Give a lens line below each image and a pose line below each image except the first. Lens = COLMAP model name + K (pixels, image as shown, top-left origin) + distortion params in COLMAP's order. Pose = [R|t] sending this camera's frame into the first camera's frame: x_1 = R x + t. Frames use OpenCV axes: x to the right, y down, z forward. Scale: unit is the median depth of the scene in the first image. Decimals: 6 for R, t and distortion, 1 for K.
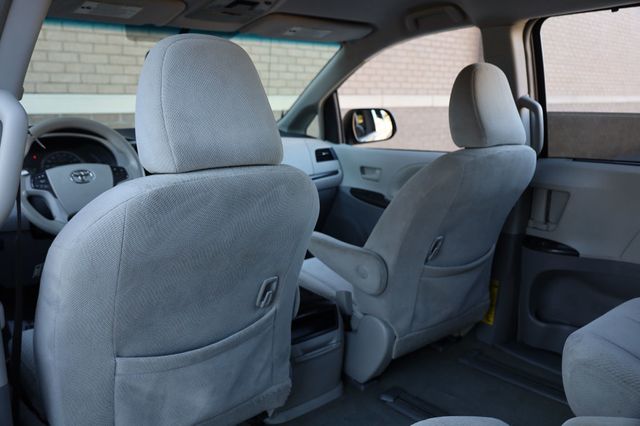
lens RADIAL K [[543.9, 0, 320.0], [0, 543.9, 213.0], [0, 0, 1]] dist [0.008664, 0.004182]
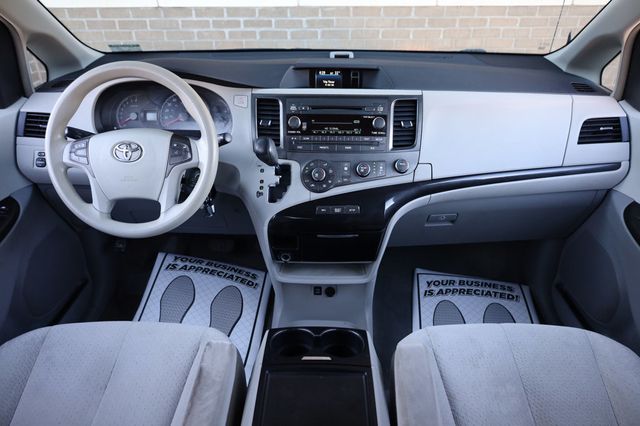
lens RADIAL K [[429.8, 0, 320.0], [0, 429.8, 213.0], [0, 0, 1]] dist [0.001255, 0.001693]
pose [[0.761802, 0.321345, -0.562490, 0.064430], [-0.136734, 0.928494, 0.345257, -0.143949], [0.633215, -0.186106, 0.751268, 0.464324]]
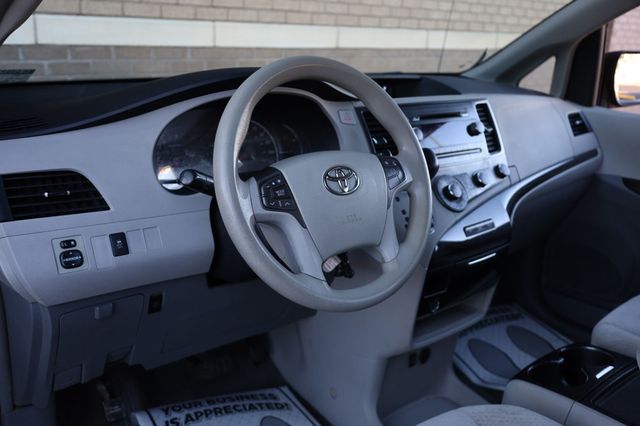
lens RADIAL K [[588.0, 0, 320.6], [0, 588.0, 228.5], [0, 0, 1]] dist [0.004726, 0.013627]
pose [[0.999587, 0.028257, 0.005232, -0.297433], [-0.028657, 0.993709, 0.108265, -0.052251], [-0.002140, -0.108370, 0.994108, 0.306192]]
